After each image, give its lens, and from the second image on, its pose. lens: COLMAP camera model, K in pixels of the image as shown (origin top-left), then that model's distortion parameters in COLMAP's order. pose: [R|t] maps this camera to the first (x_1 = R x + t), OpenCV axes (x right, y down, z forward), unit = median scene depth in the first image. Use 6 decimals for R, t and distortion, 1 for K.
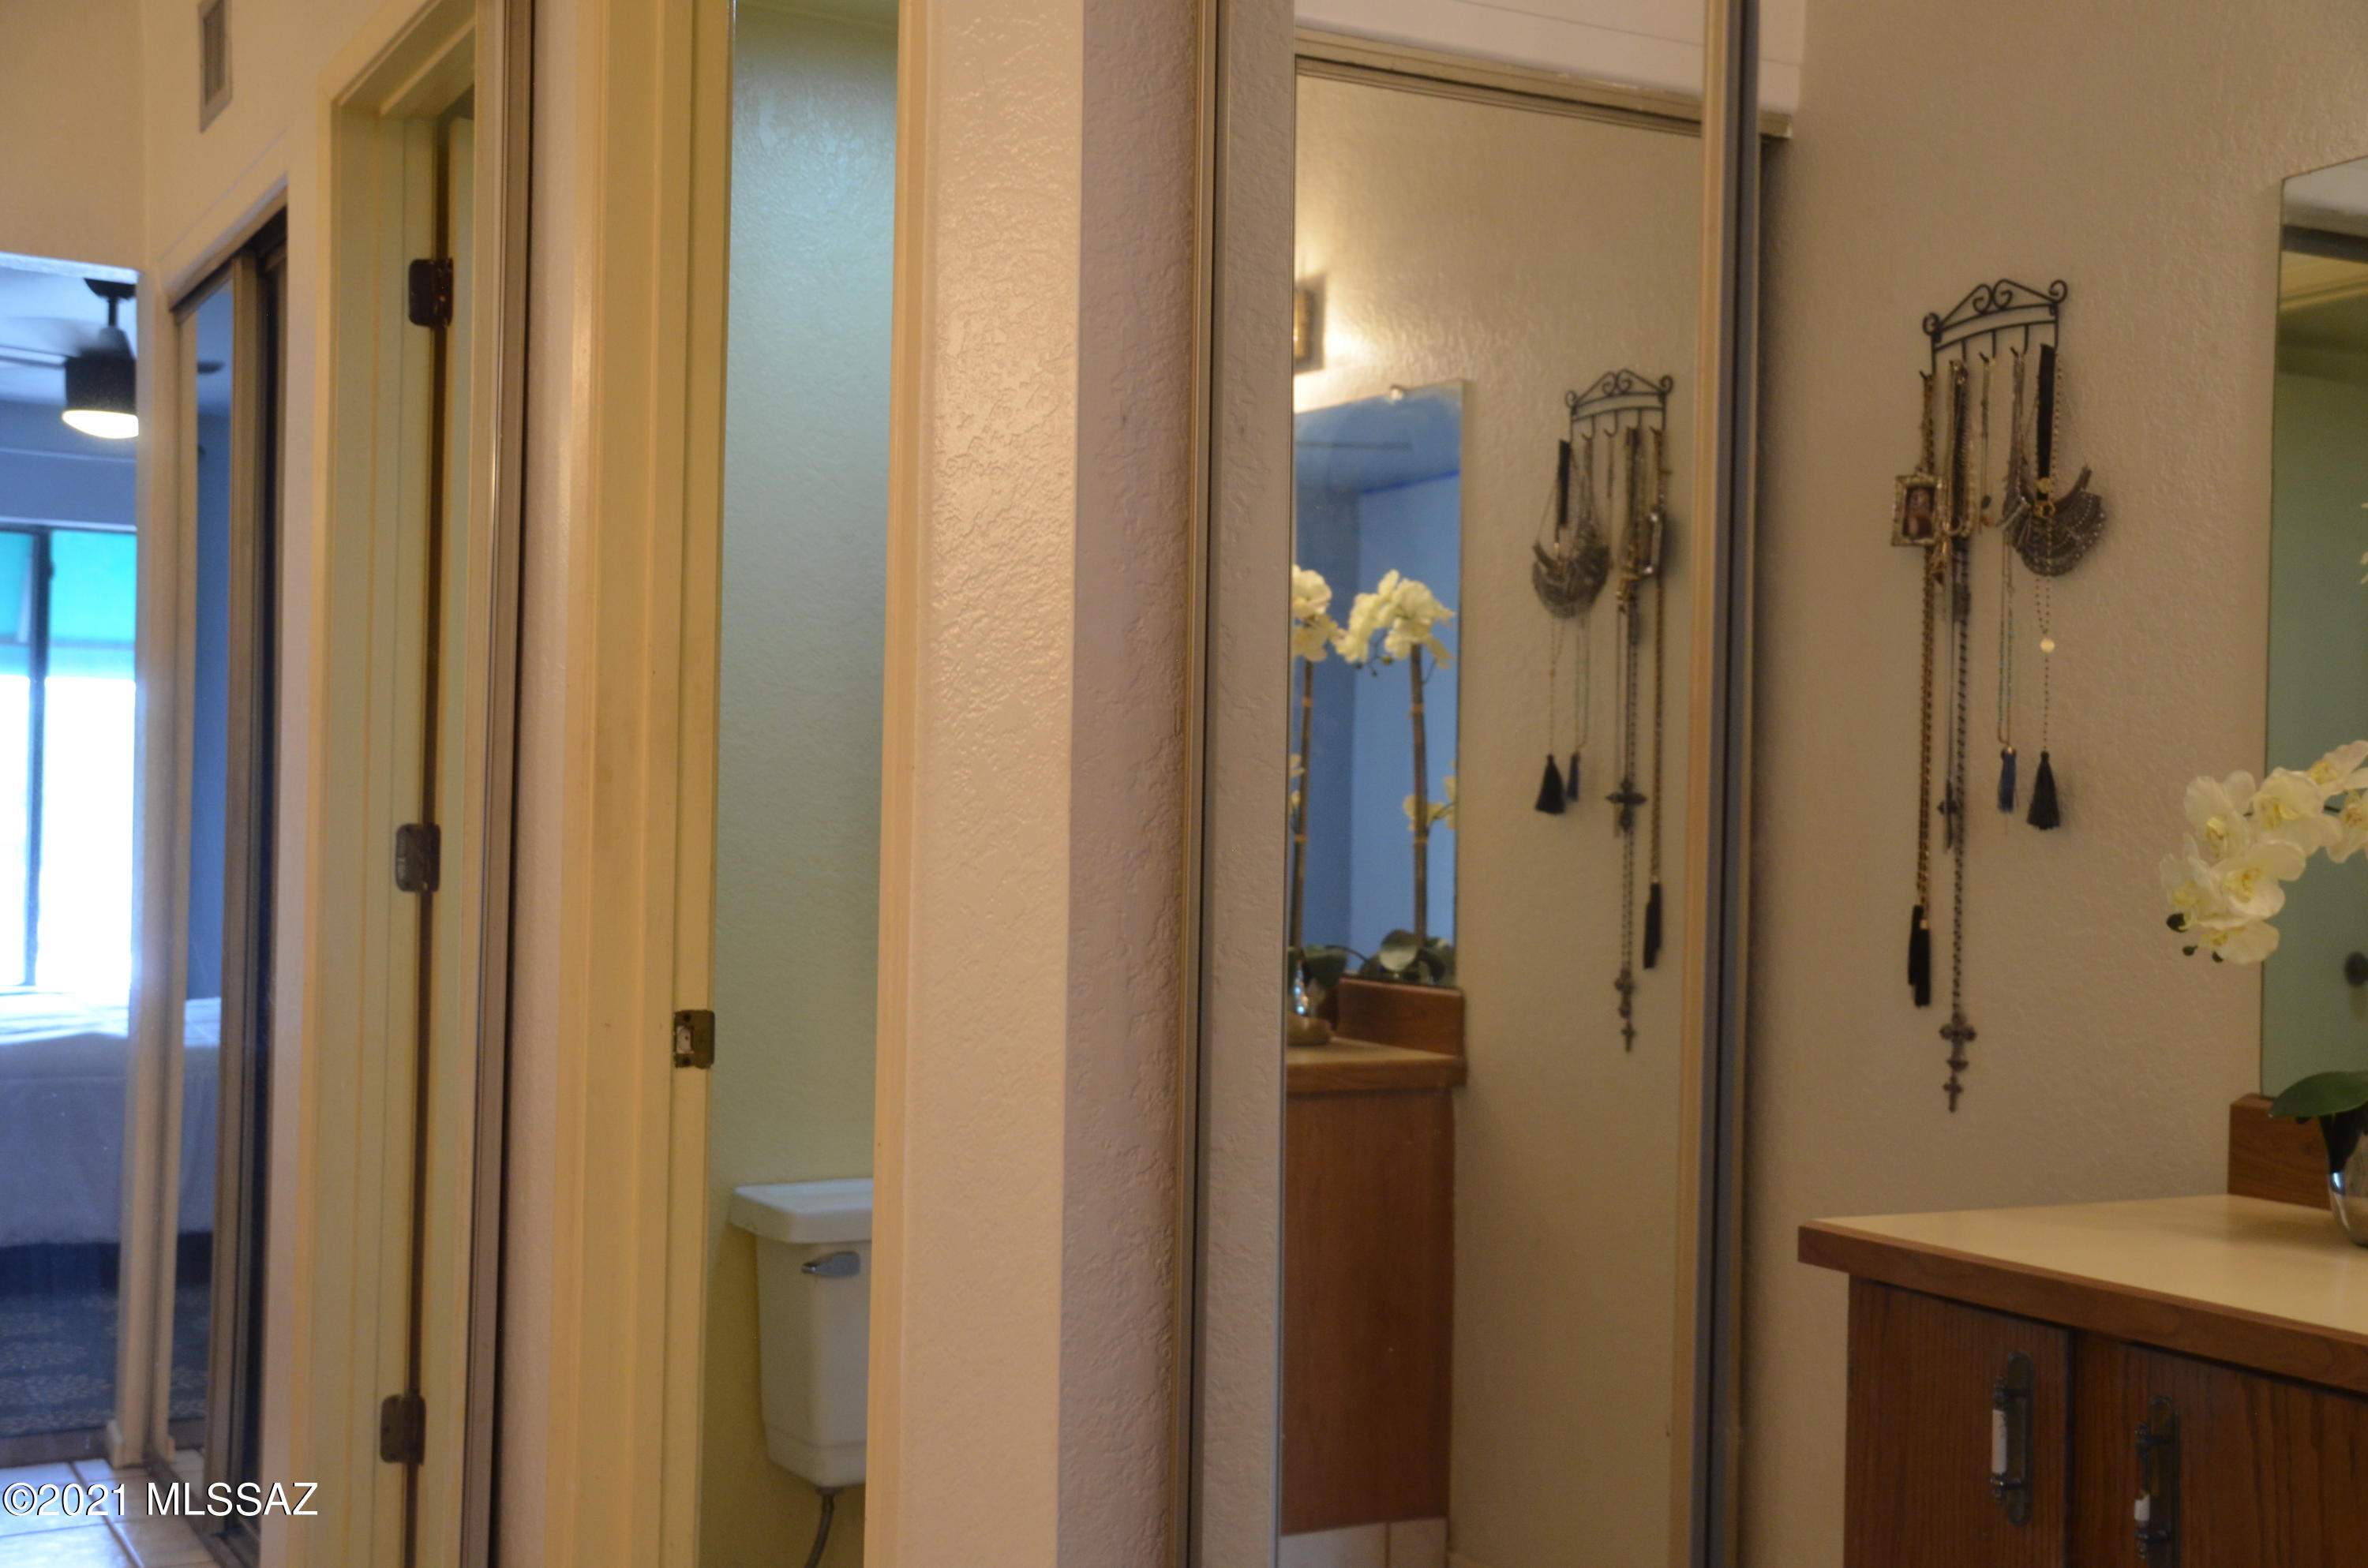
lens RADIAL K [[2538.9, 0, 1184.0], [0, 2538.9, 784.0], [0, 0, 1]] dist [-0.002328, 0.001913]
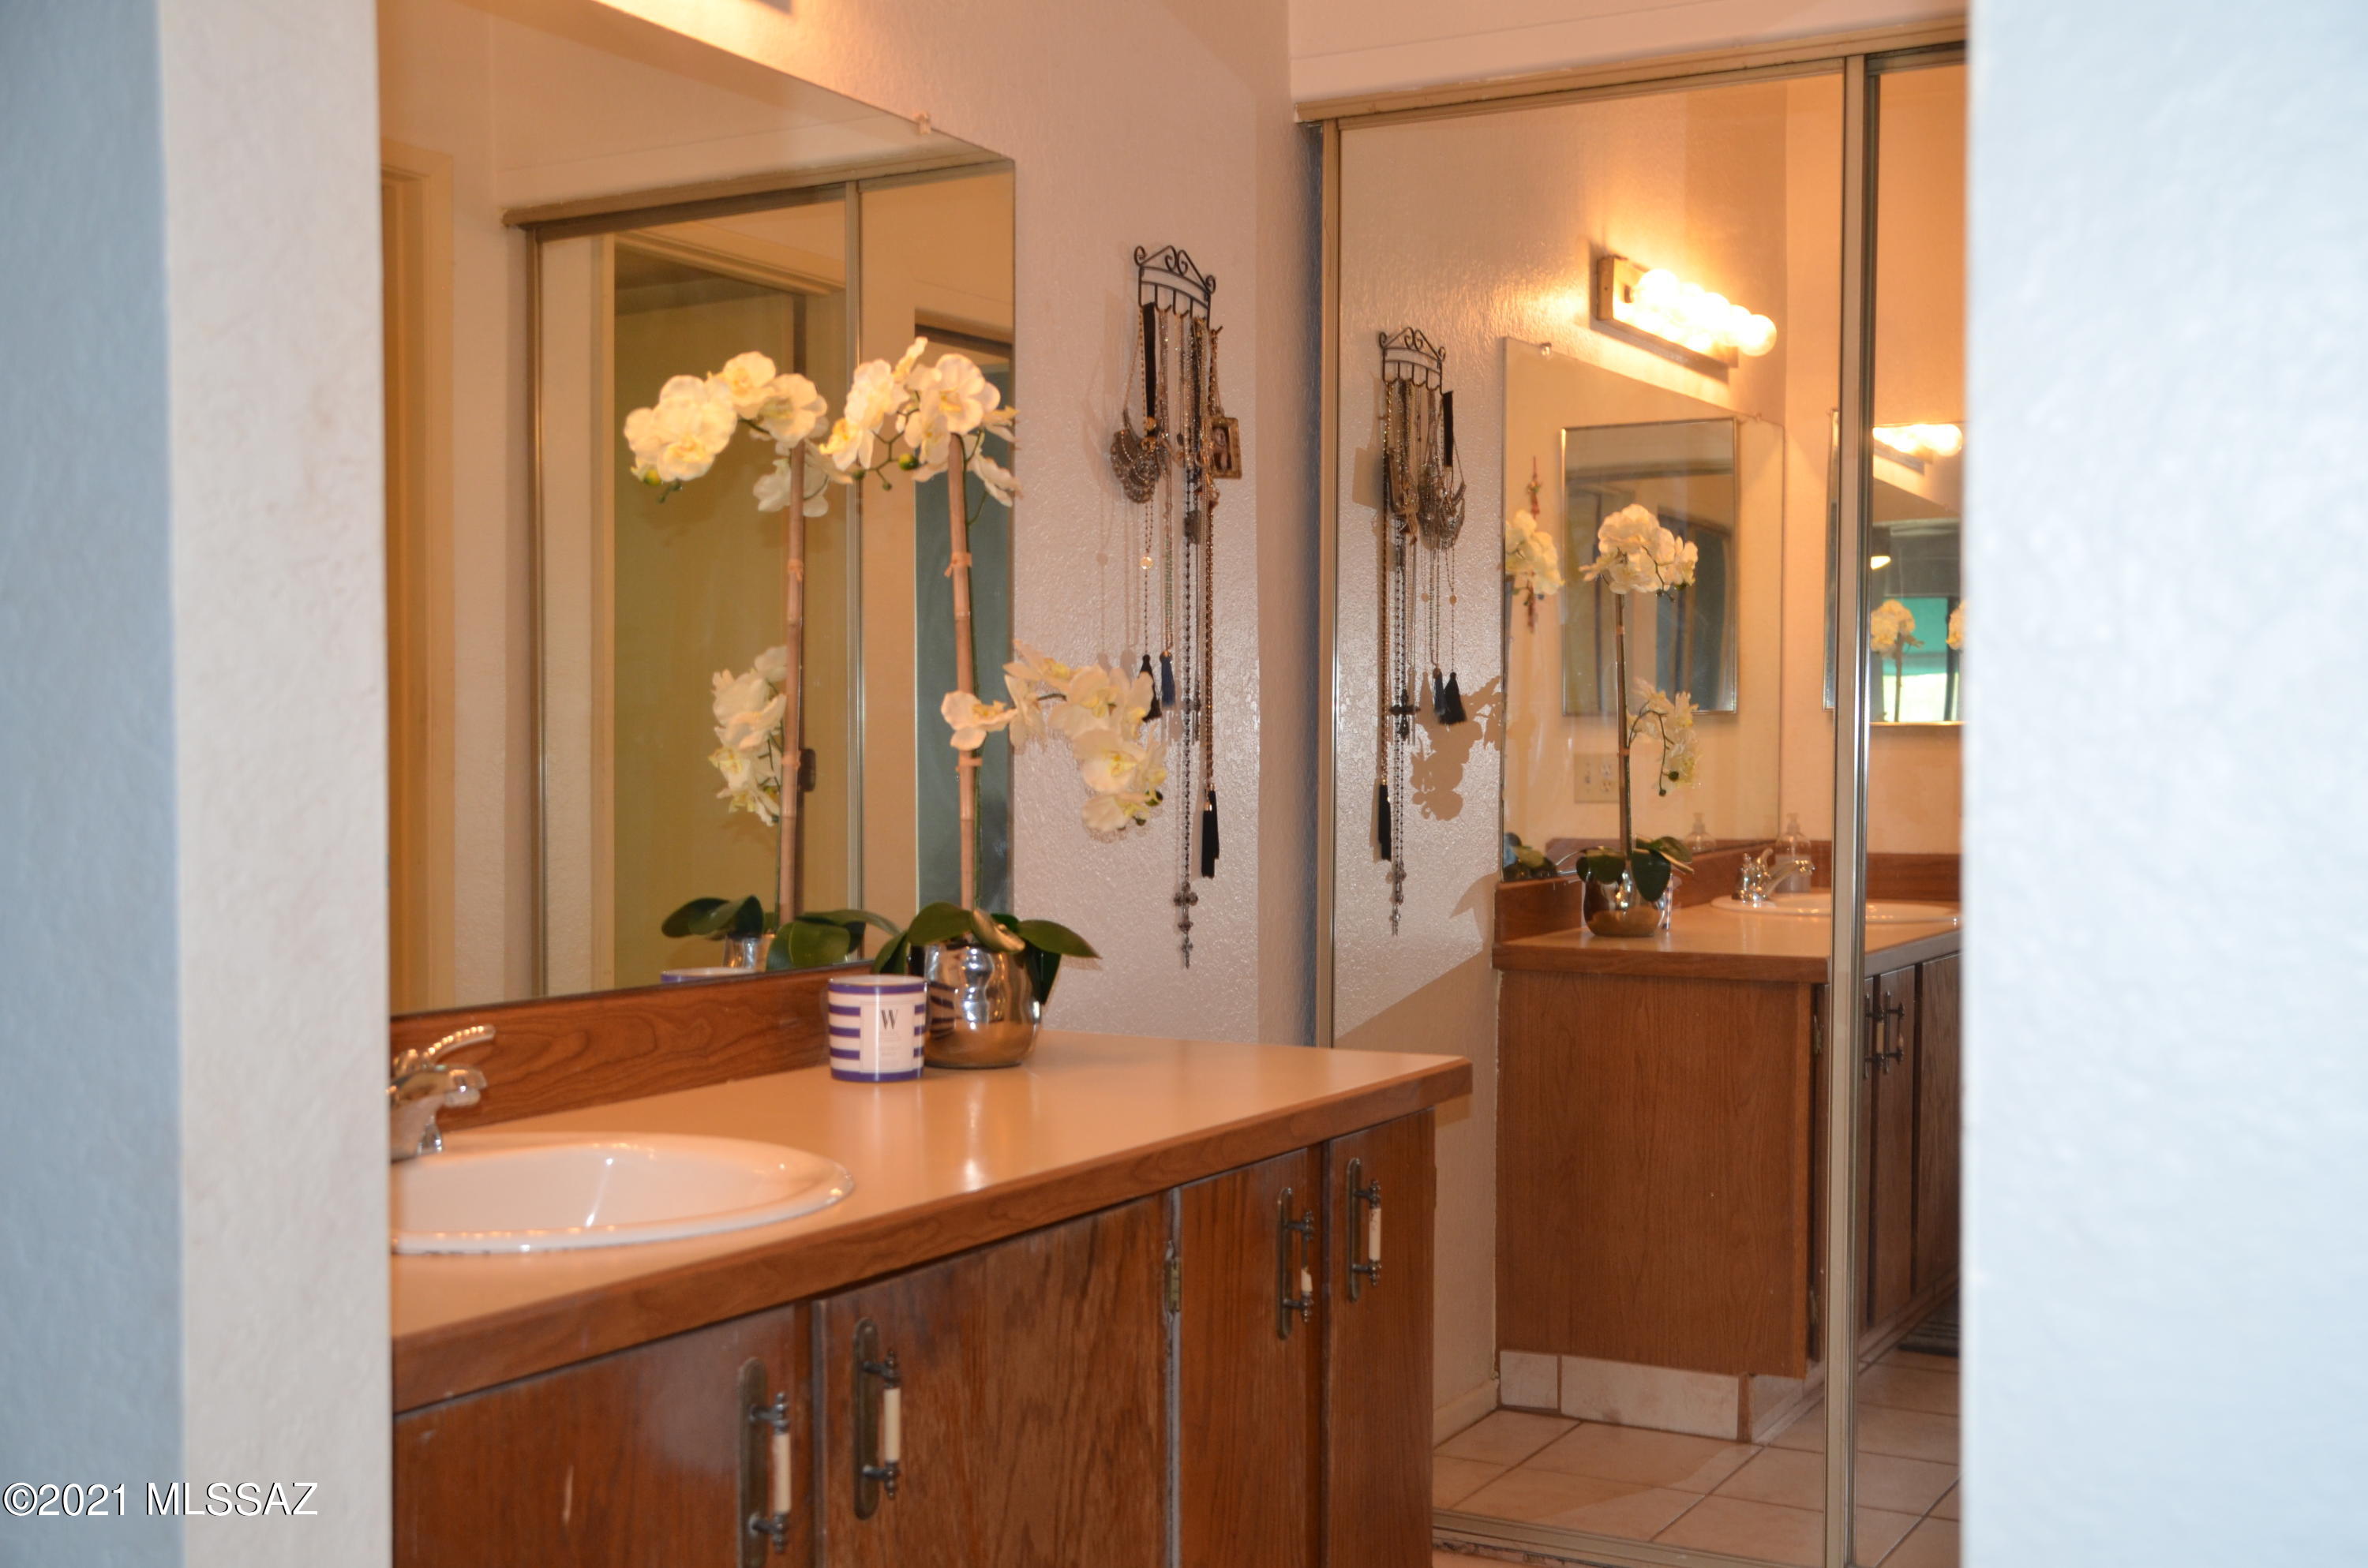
lens RADIAL K [[2538.9, 0, 1184.0], [0, 2538.9, 784.0], [0, 0, 1]] dist [-0.002328, 0.001913]
pose [[-0.591199, -0.036019, 0.805721, -0.607103], [-0.013549, 0.999305, 0.034732, 0.002516], [-0.806412, 0.009617, -0.591276, 1.590895]]
